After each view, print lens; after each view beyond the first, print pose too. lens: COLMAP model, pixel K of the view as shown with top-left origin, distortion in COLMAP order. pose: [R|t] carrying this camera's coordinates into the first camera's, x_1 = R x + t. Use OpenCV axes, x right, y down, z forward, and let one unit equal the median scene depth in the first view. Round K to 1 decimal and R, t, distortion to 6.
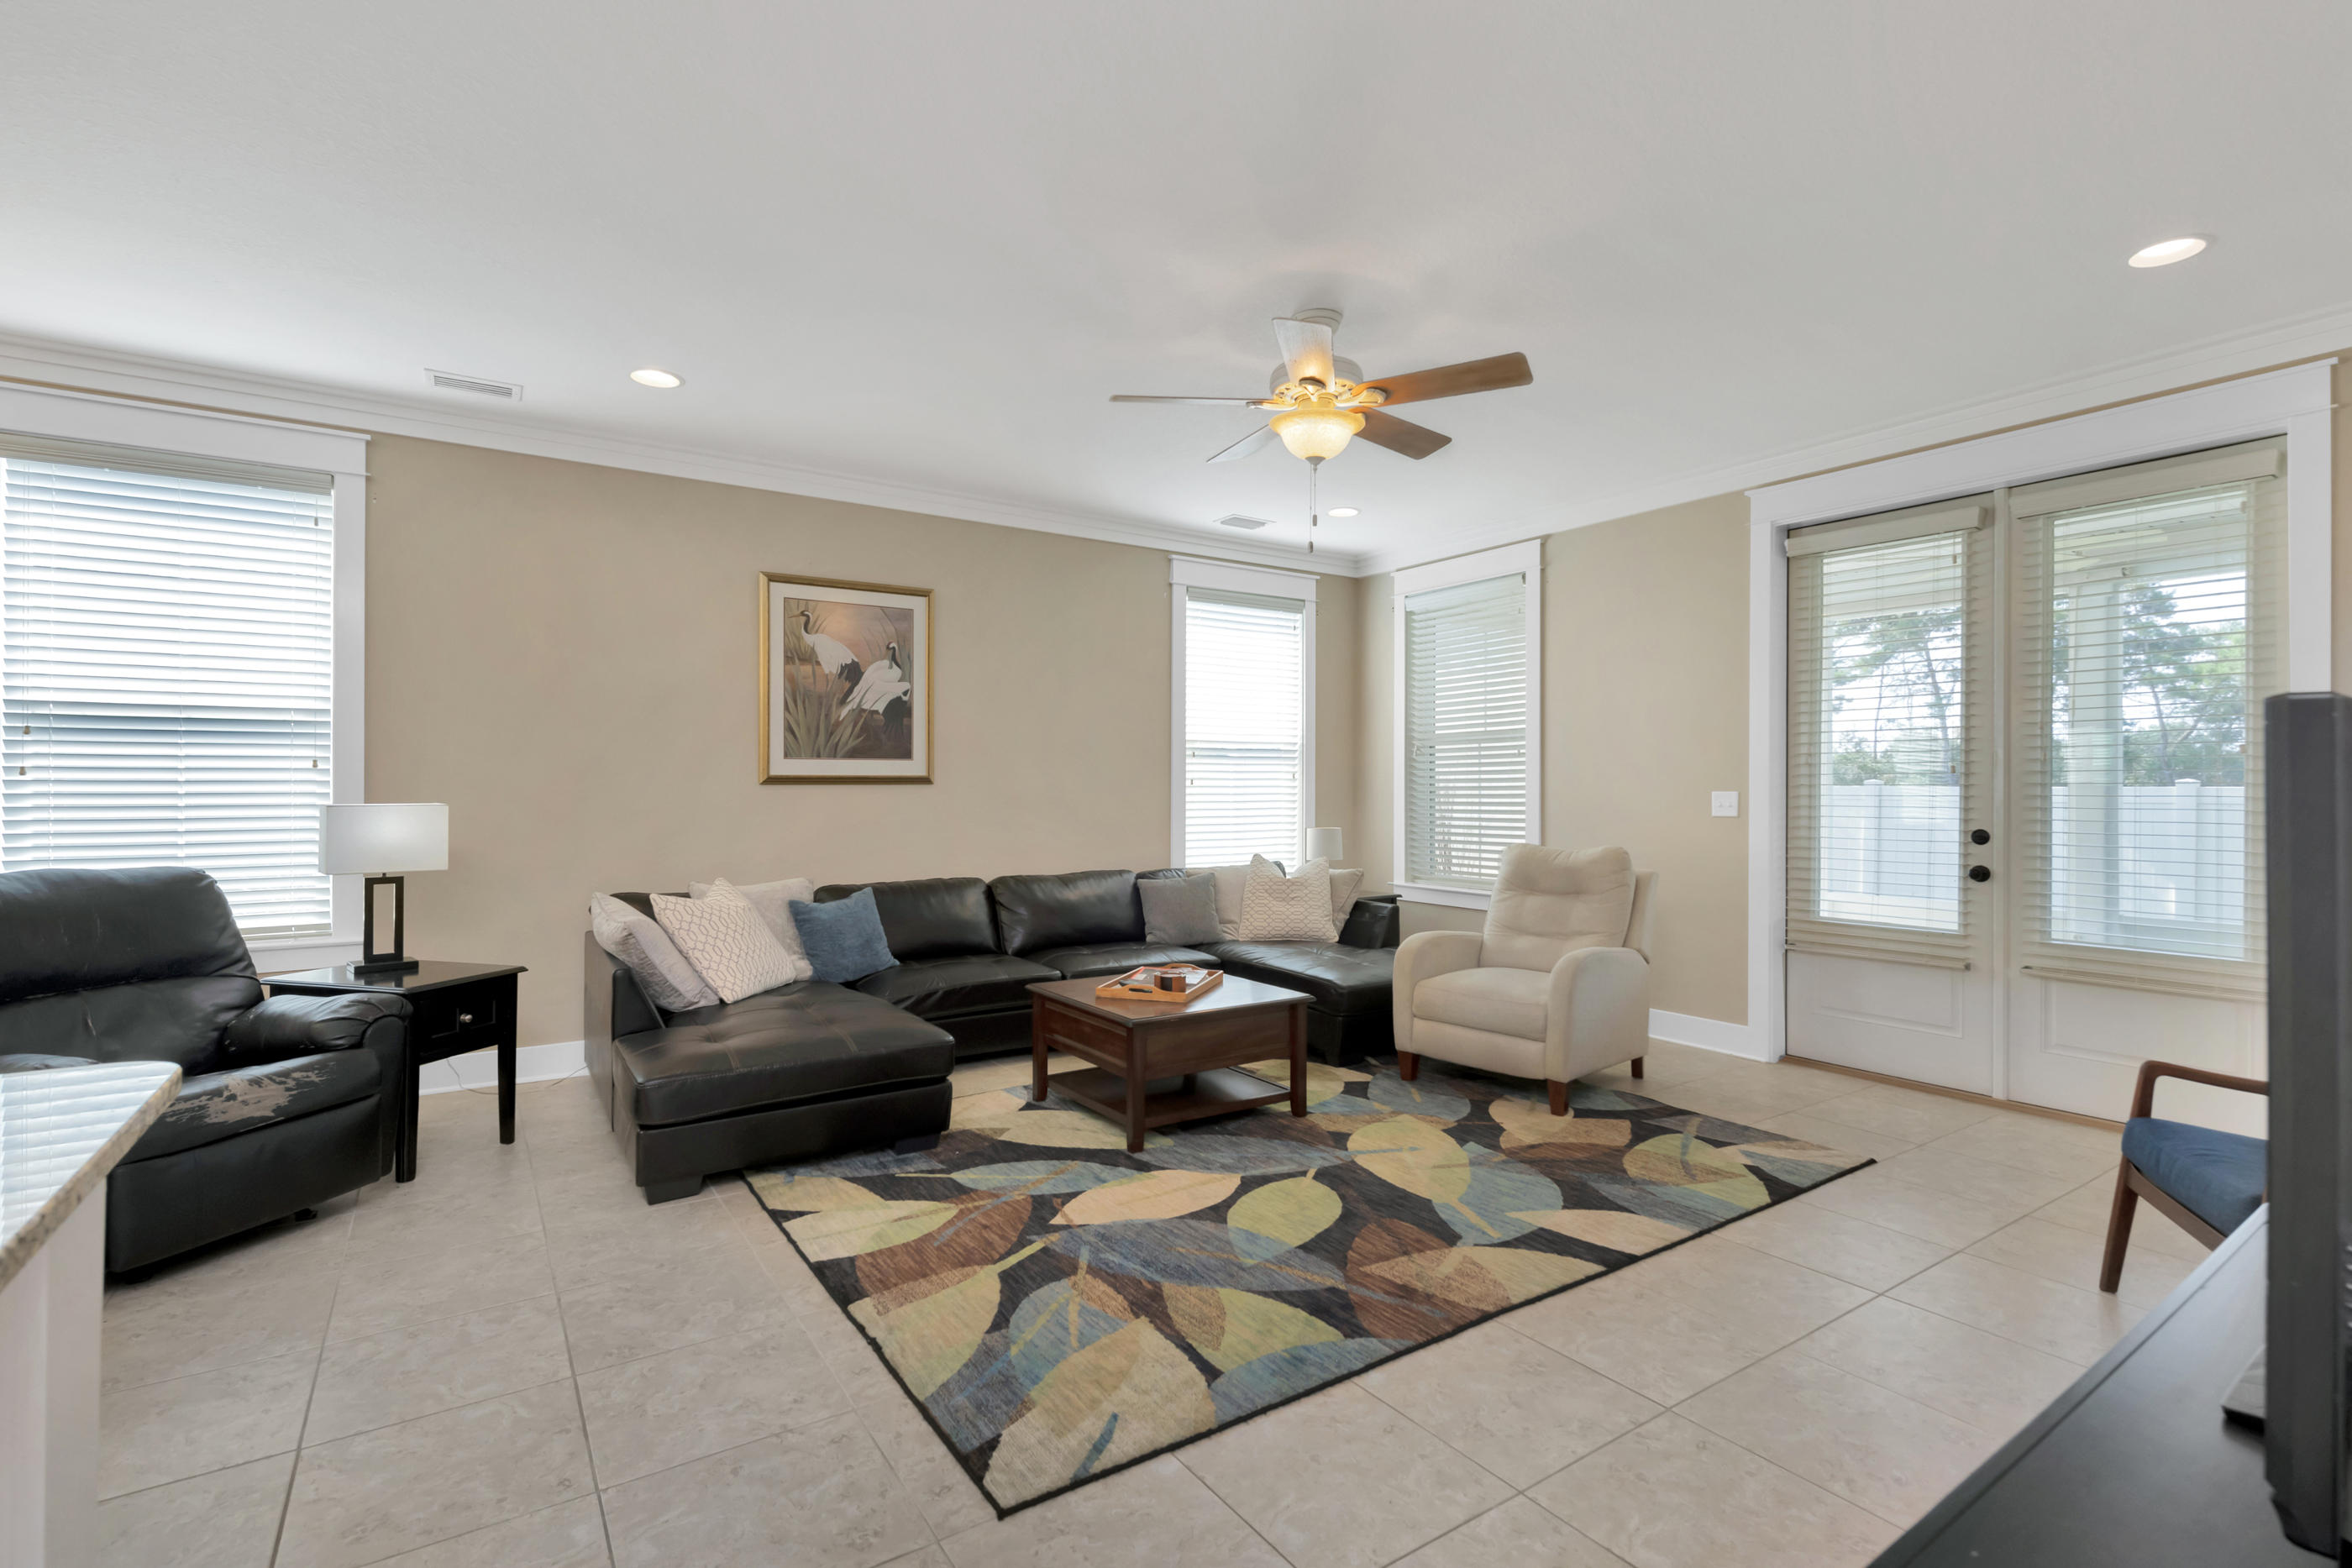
lens RADIAL K [[1076.2, 0, 1182.6], [0, 1076.2, 789.4], [0, 0, 1]] dist [0.005303, -0.000633]
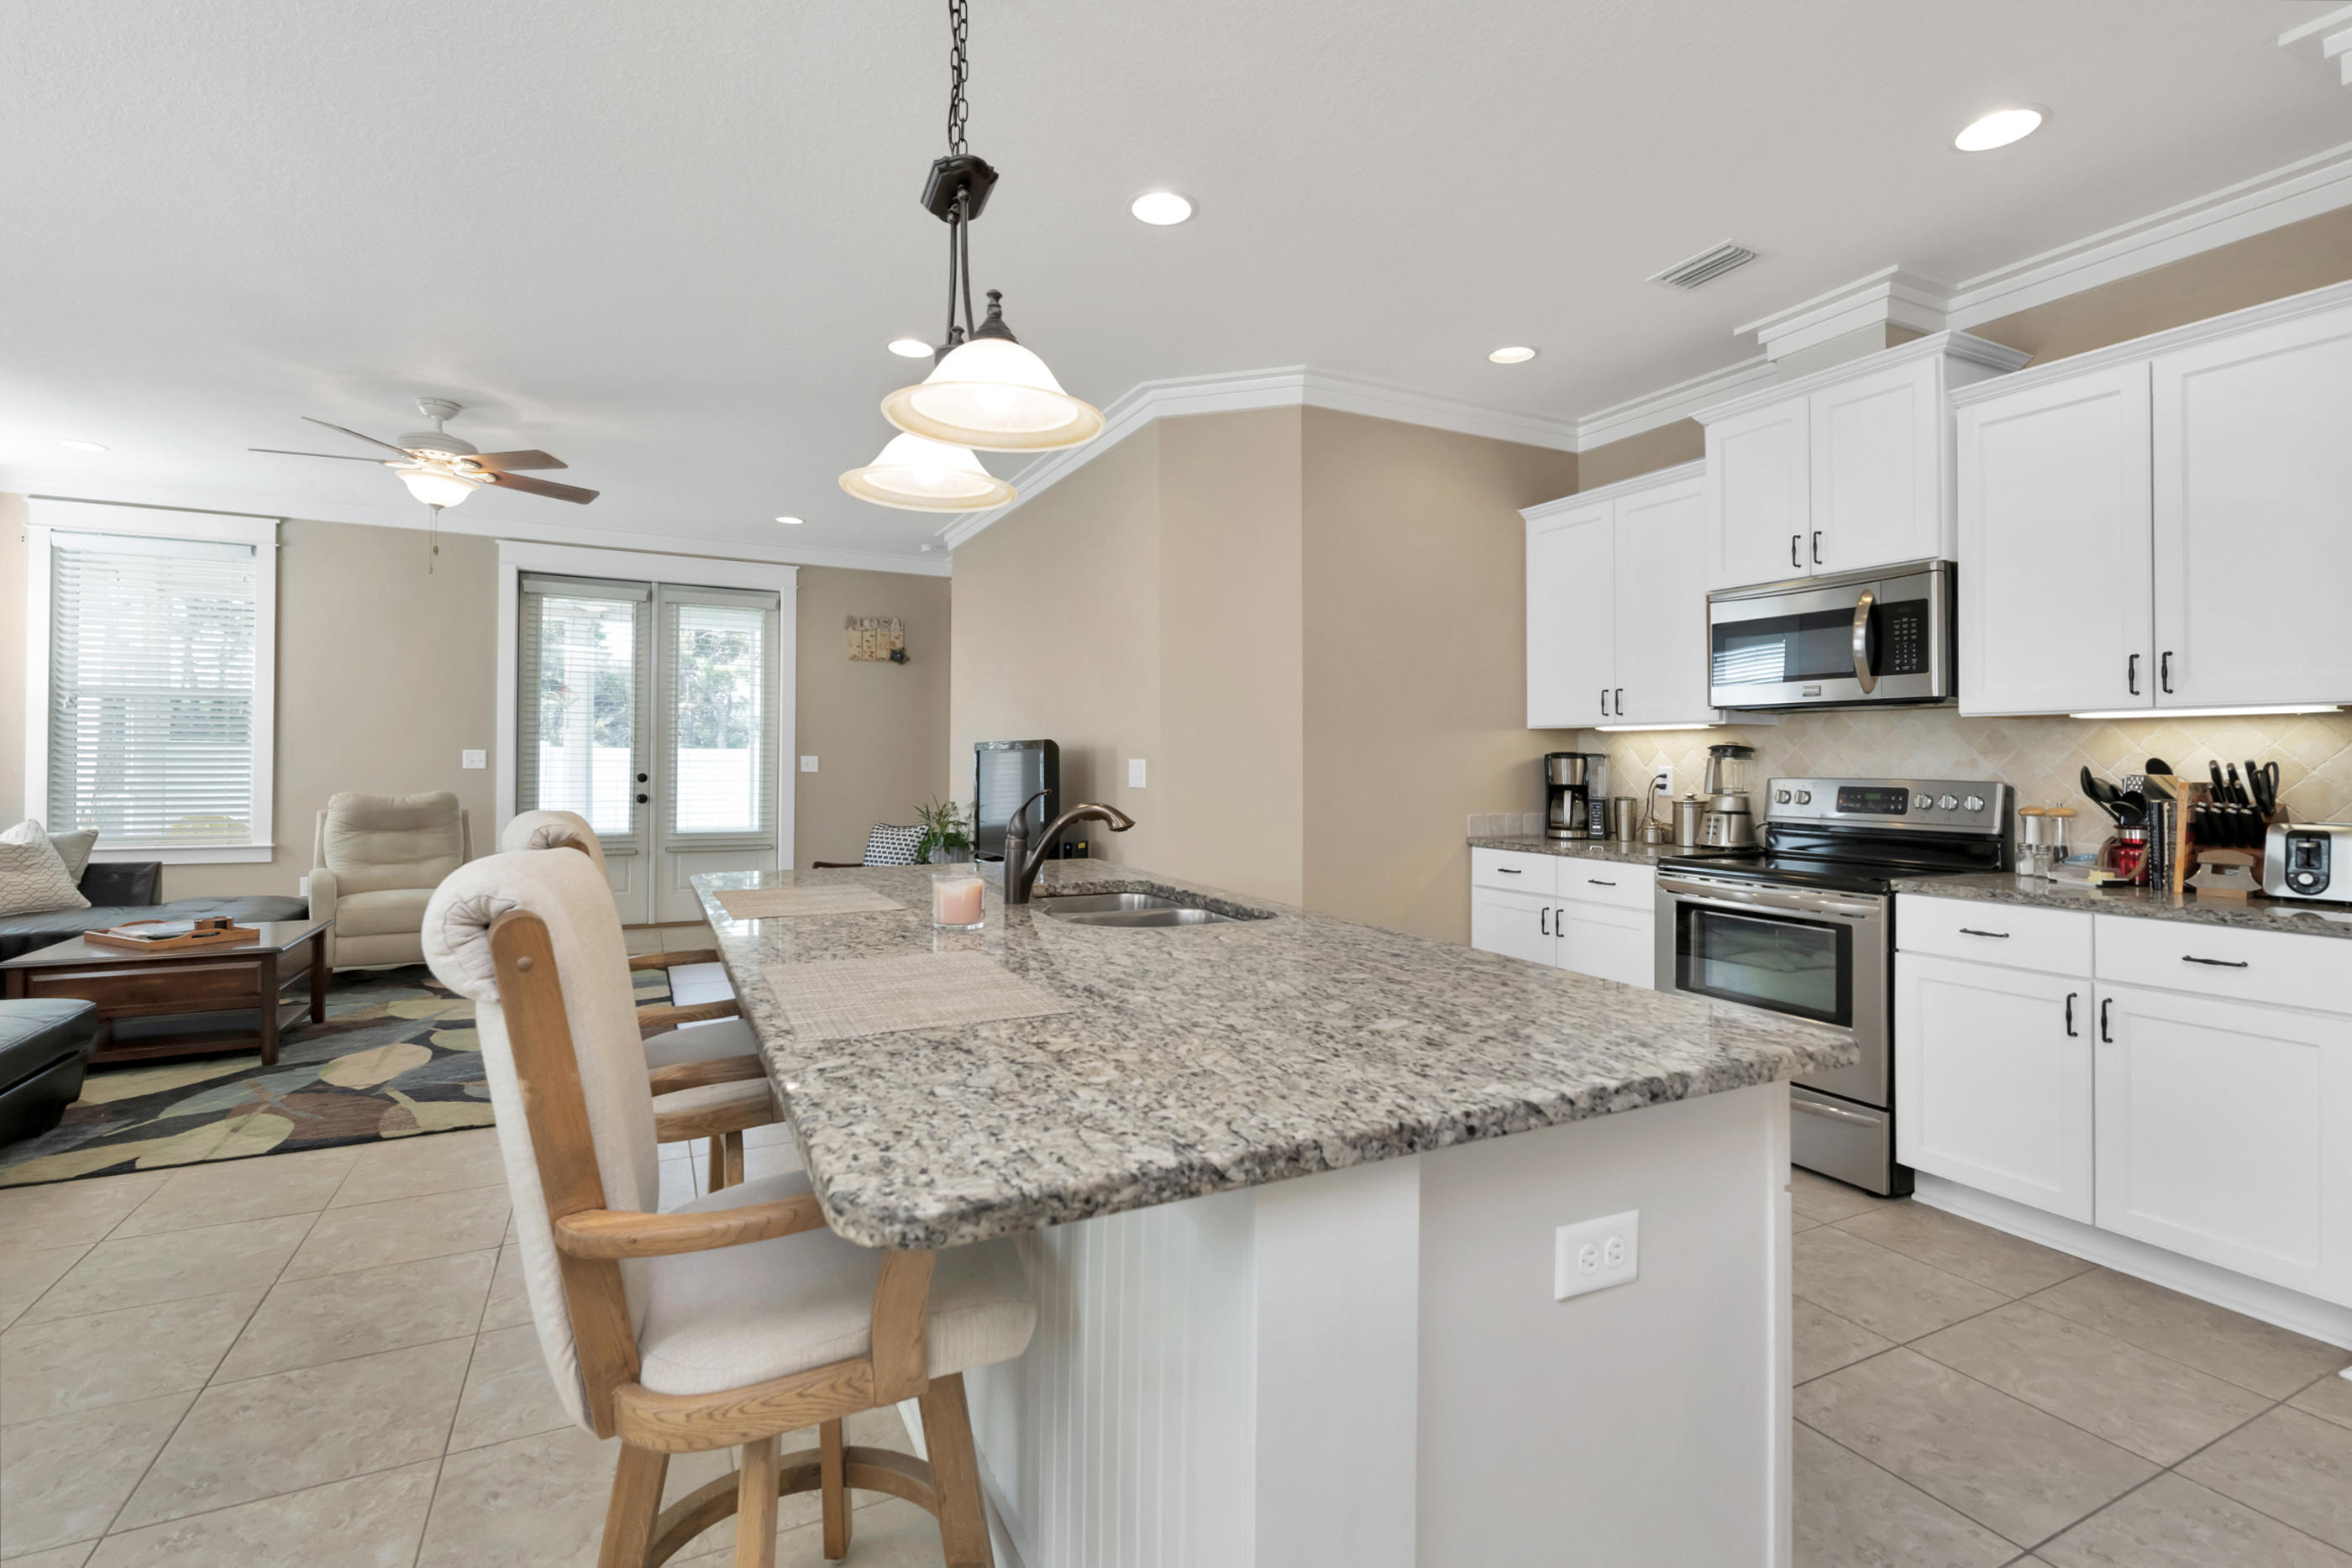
lens RADIAL K [[1076.2, 0, 1170.4], [0, 1076.2, 768.7], [0, 0, 1]] dist [0.005303, -0.000633]
pose [[0.129813, -0.010742, 0.991480, -0.983508], [-0.014007, 0.999822, 0.012666, -0.005542], [-0.991440, -0.015532, 0.129639, -0.088987]]
